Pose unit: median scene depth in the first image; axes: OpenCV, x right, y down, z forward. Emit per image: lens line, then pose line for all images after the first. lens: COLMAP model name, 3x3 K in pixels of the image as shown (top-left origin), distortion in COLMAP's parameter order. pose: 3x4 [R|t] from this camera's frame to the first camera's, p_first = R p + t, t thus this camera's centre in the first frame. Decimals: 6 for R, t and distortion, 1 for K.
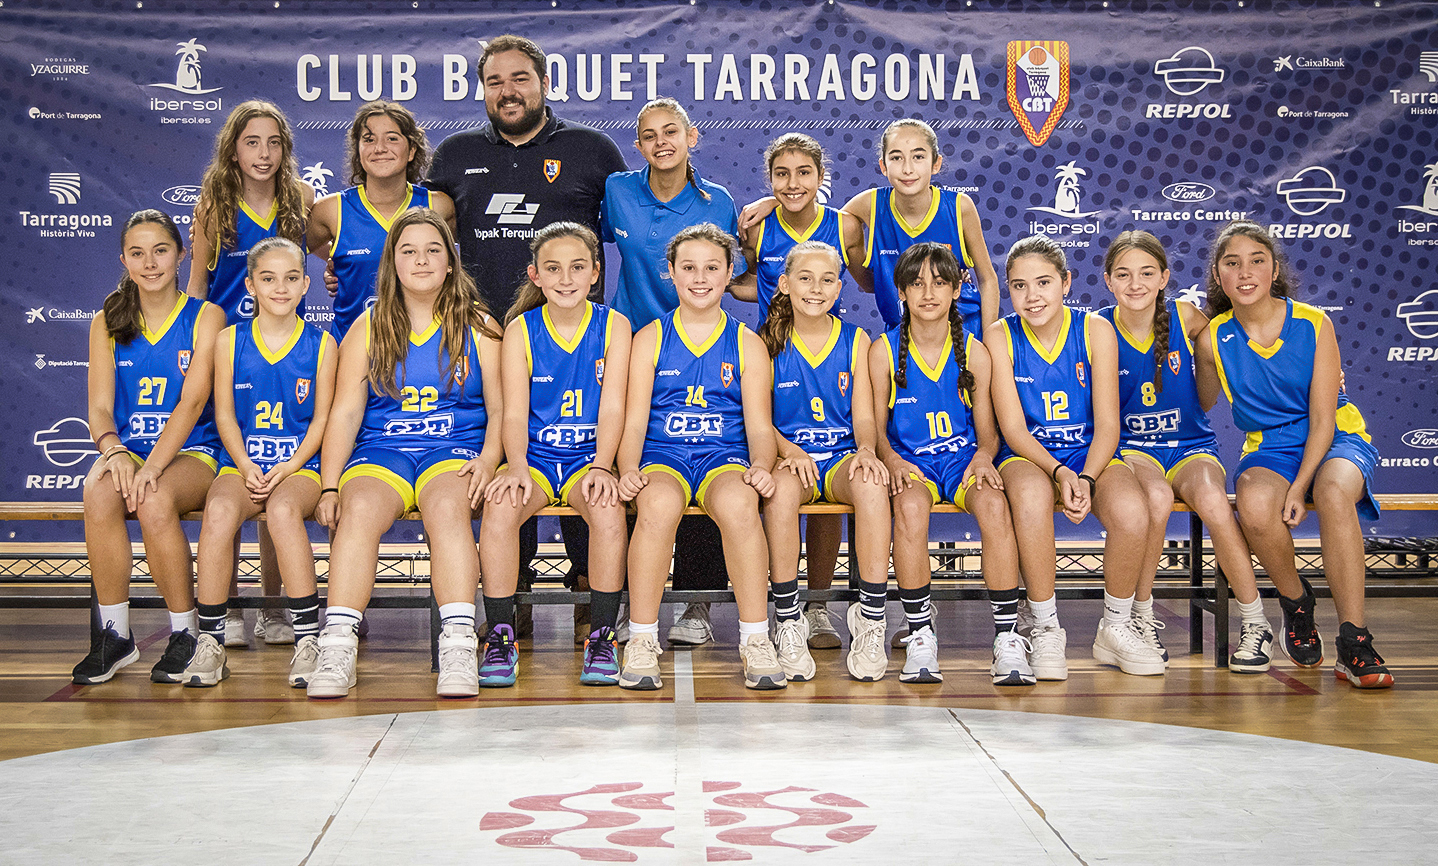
lens RADIAL K [[2152.9, 0, 716.9], [0, 2152.9, 395.6], [0, 0, 1]] dist [-0.030690, -0.025673]
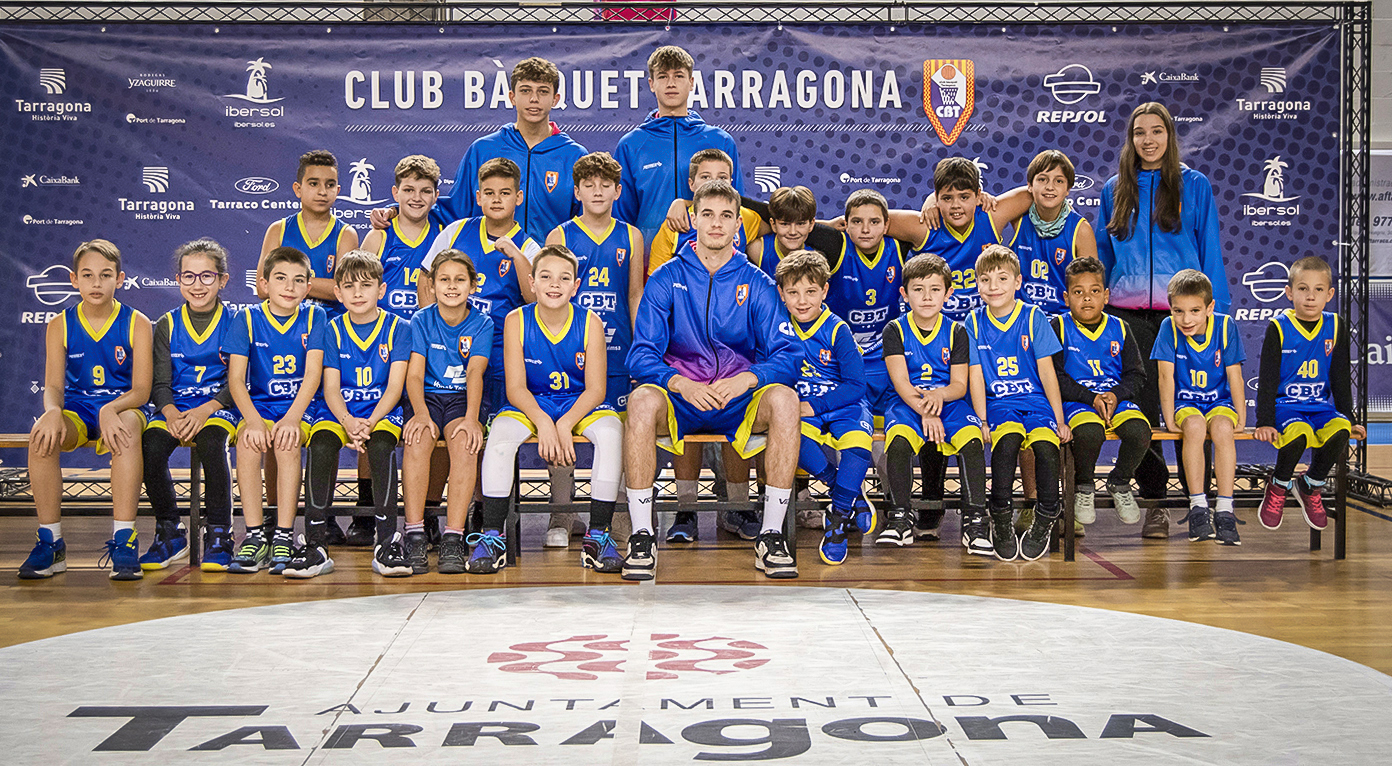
lens RADIAL K [[1969.3, 0, 715.9], [0, 1969.3, 322.0], [0, 0, 1]] dist [-0.020903, -0.033917]
pose [[1.000000, -0.000099, -0.000231, 0.016693], [0.000096, 0.999932, -0.011686, -0.002123], [0.000233, 0.011686, 0.999932, -0.122446]]
